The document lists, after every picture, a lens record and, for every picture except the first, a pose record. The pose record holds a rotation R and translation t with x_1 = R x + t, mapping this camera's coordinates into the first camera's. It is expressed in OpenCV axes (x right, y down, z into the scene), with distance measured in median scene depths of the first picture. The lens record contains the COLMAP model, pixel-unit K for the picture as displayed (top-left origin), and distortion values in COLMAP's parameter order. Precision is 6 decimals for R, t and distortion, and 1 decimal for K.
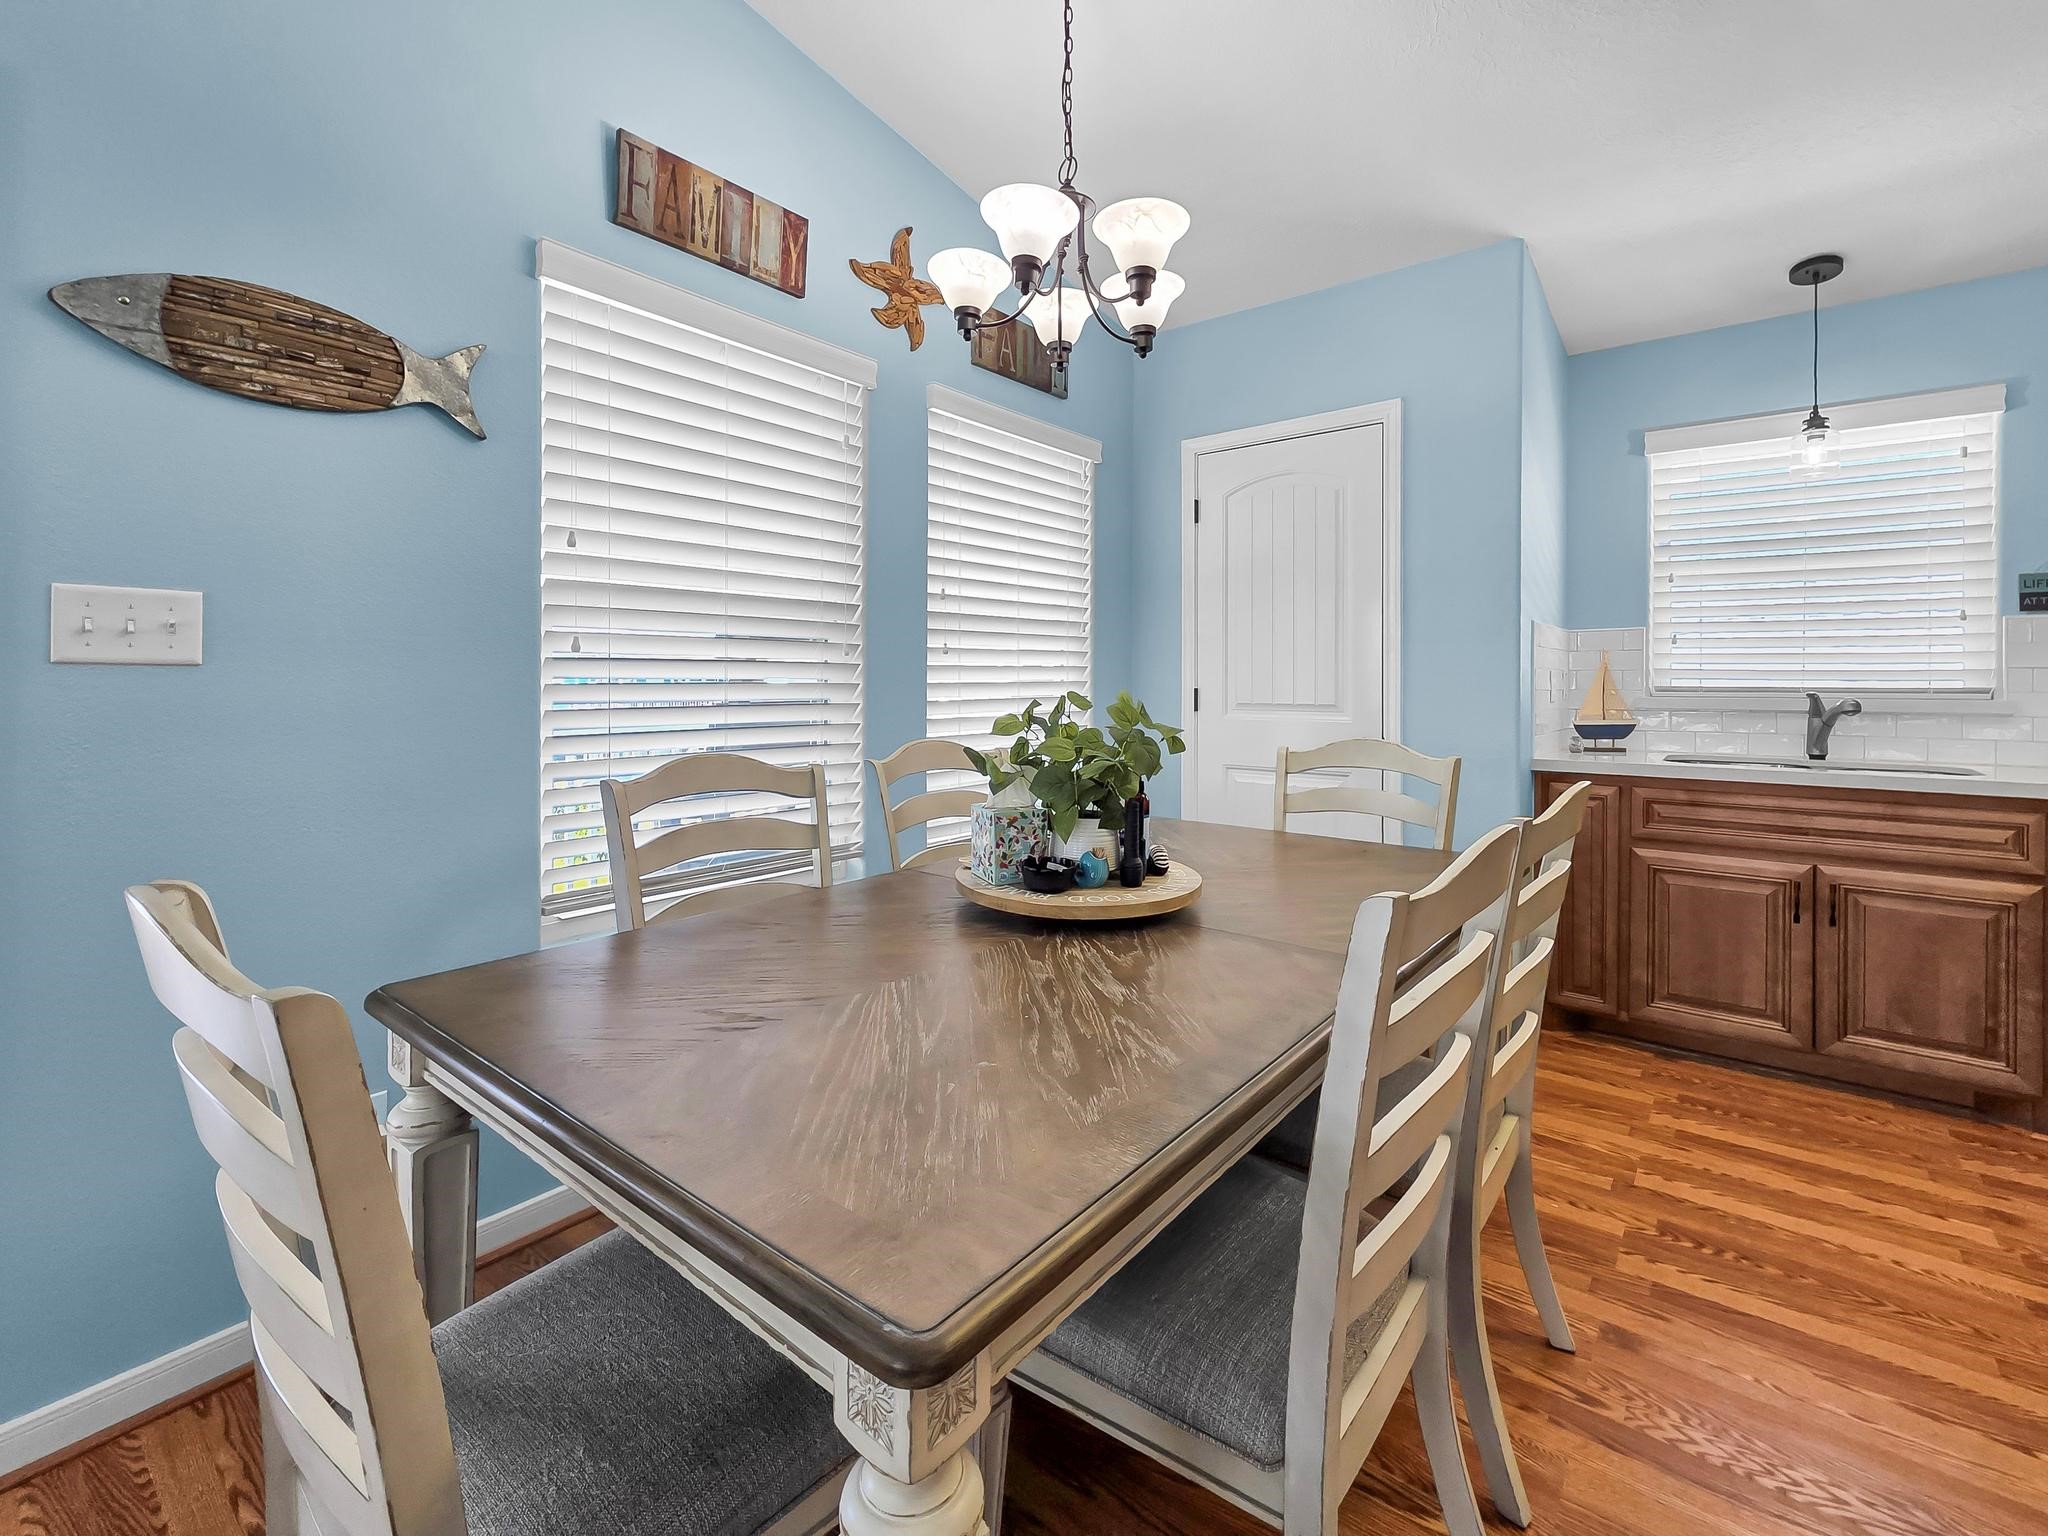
lens RADIAL K [[910.9, 0, 1036.1], [0, 910.9, 675.8], [0, 0, 1]] dist [0.002540, -0.000016]
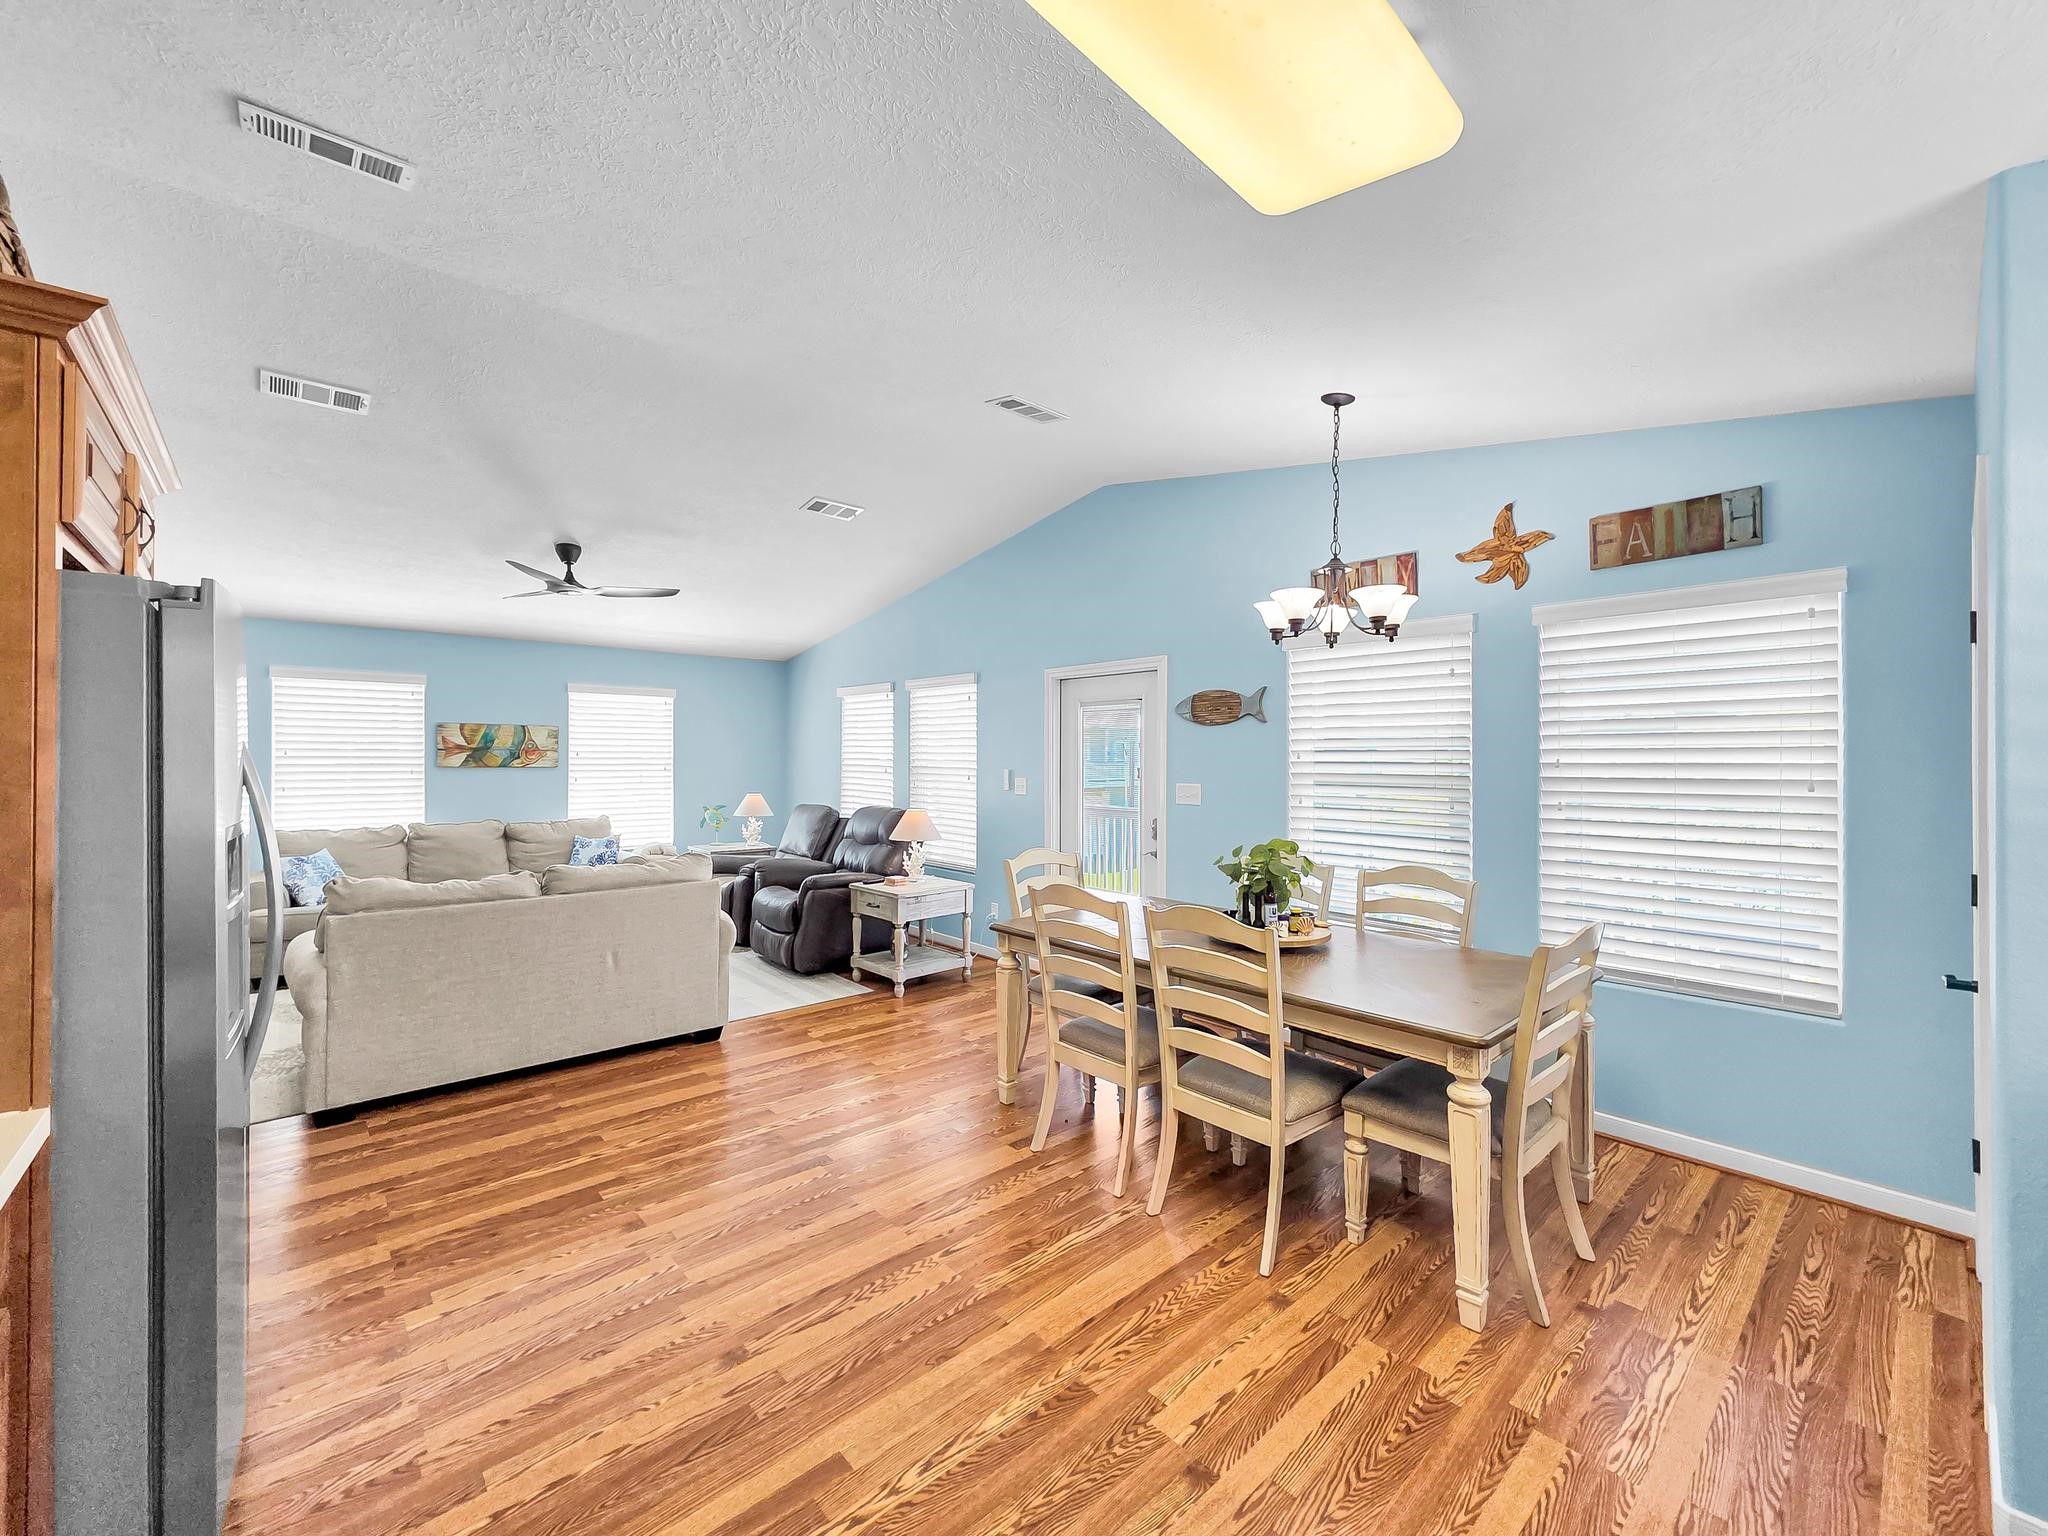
lens RADIAL K [[836.8, 0, 1043.4], [0, 836.8, 756.7], [0, 0, 1]] dist [0.002007, 0.000940]
pose [[-0.157155, -0.016831, -0.987430, 1.411405], [-0.011554, 0.999818, -0.015204, -0.088263], [0.987506, 0.009019, -0.157321, 0.572651]]
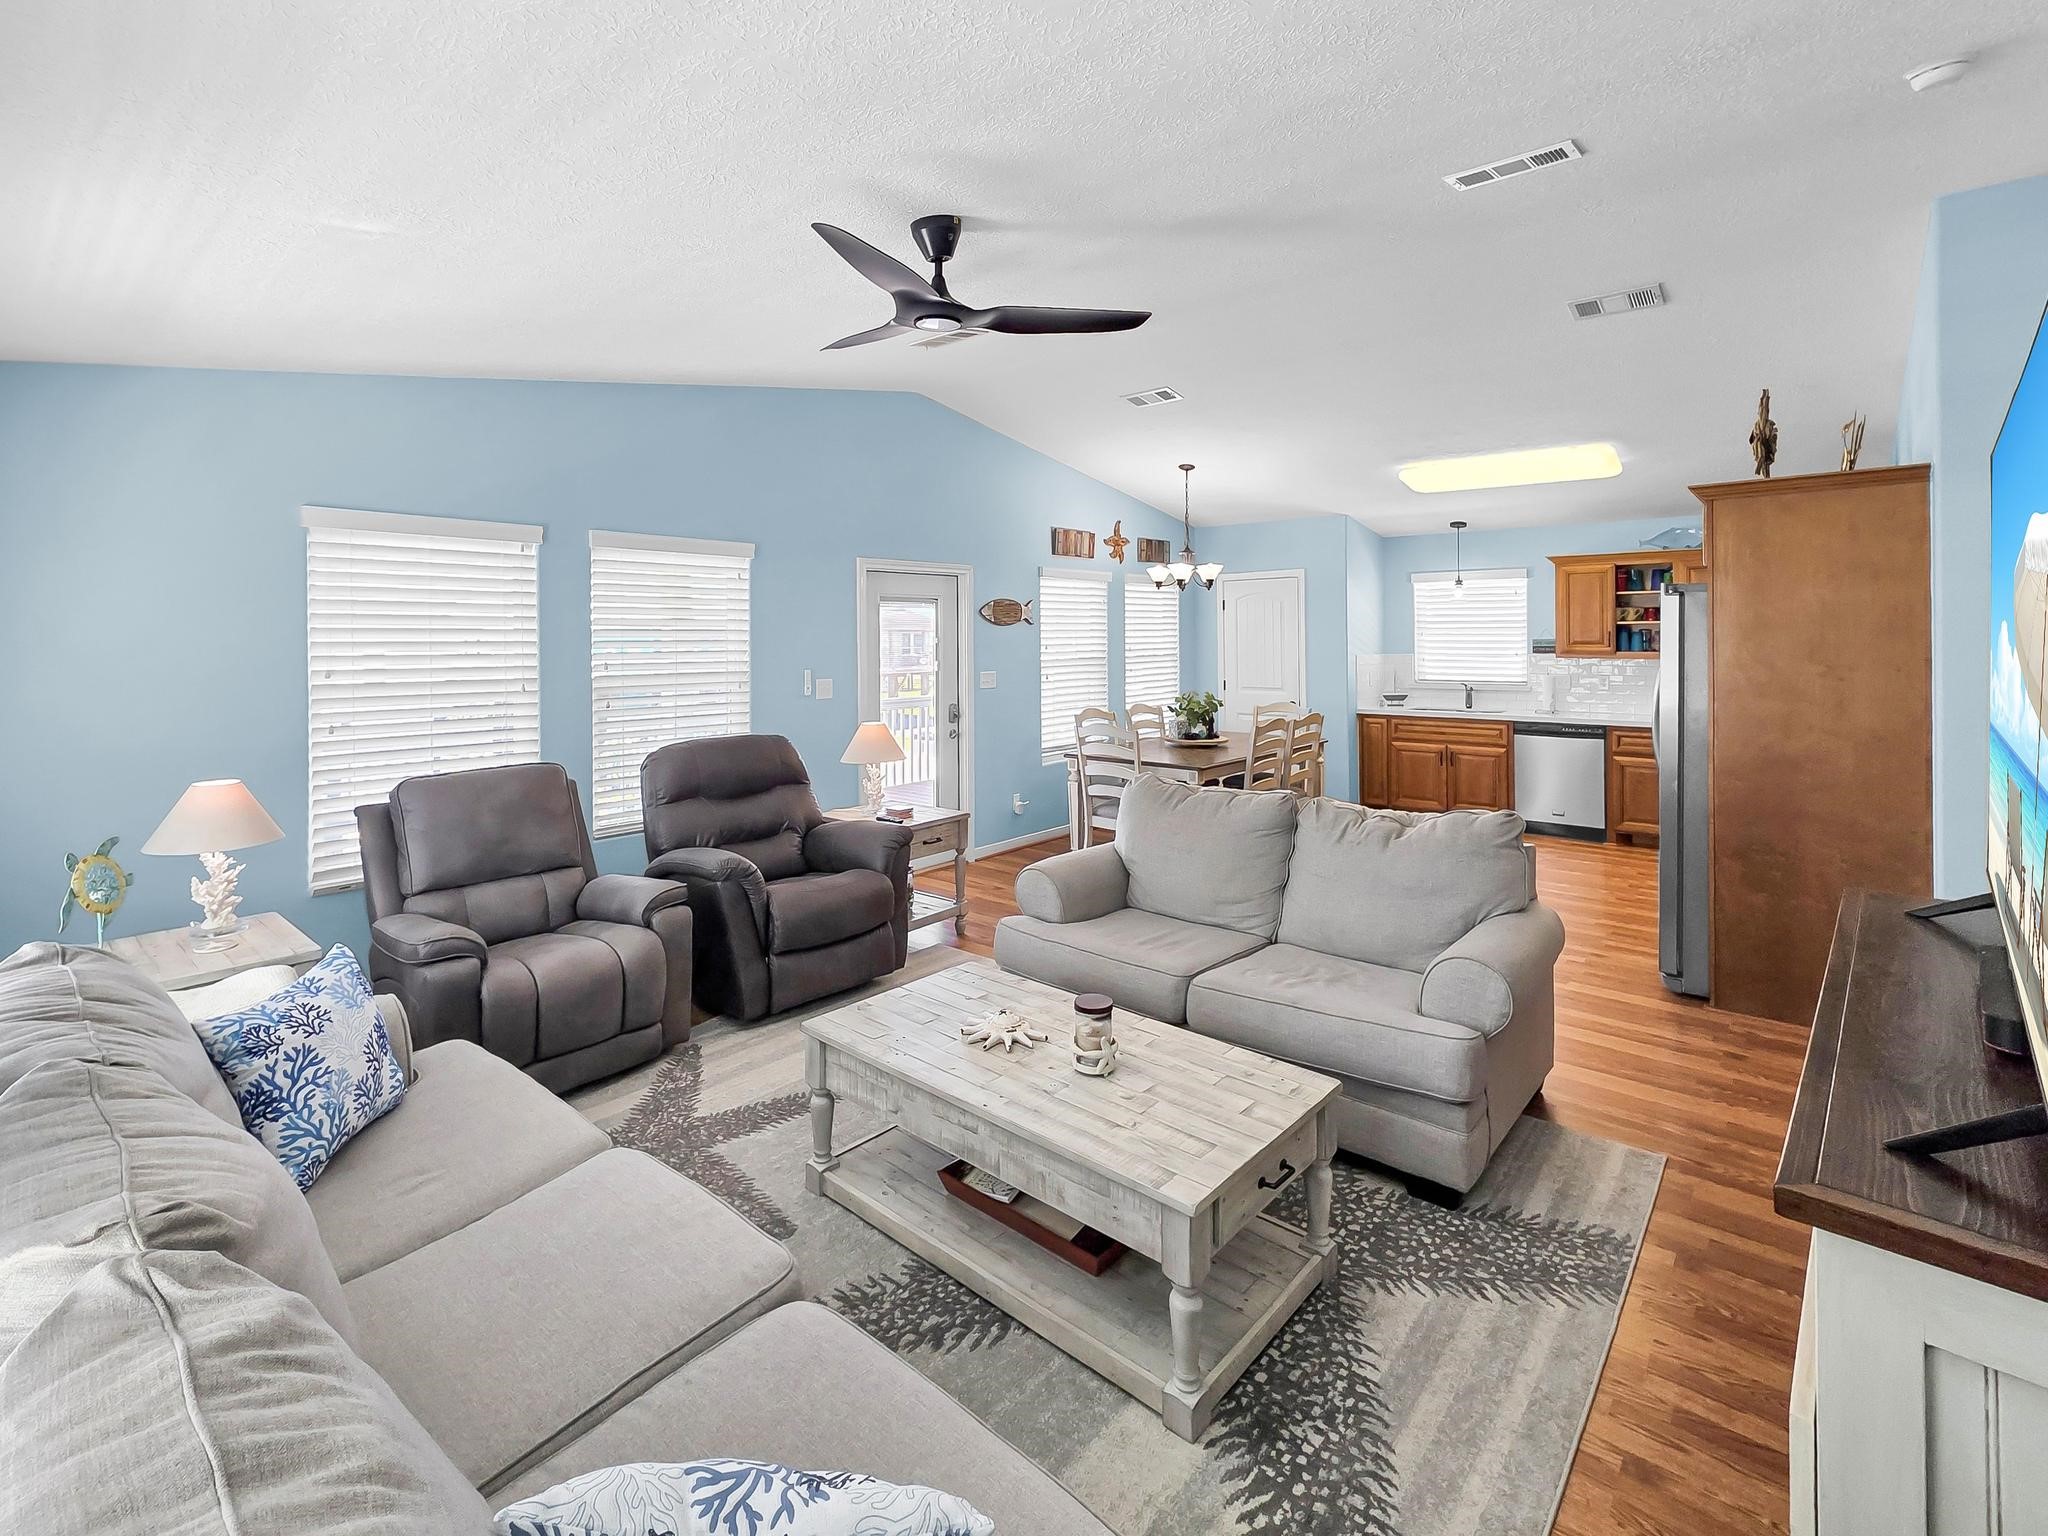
lens RADIAL K [[910.9, 0, 1000.3], [0, 910.9, 629.6], [0, 0, 1]] dist [0.002540, -0.000016]
pose [[0.998088, -0.010894, -0.060841, -0.389610], [0.010648, 0.999934, -0.004376, -0.169021], [0.060885, 0.003720, 0.998138, -2.093476]]
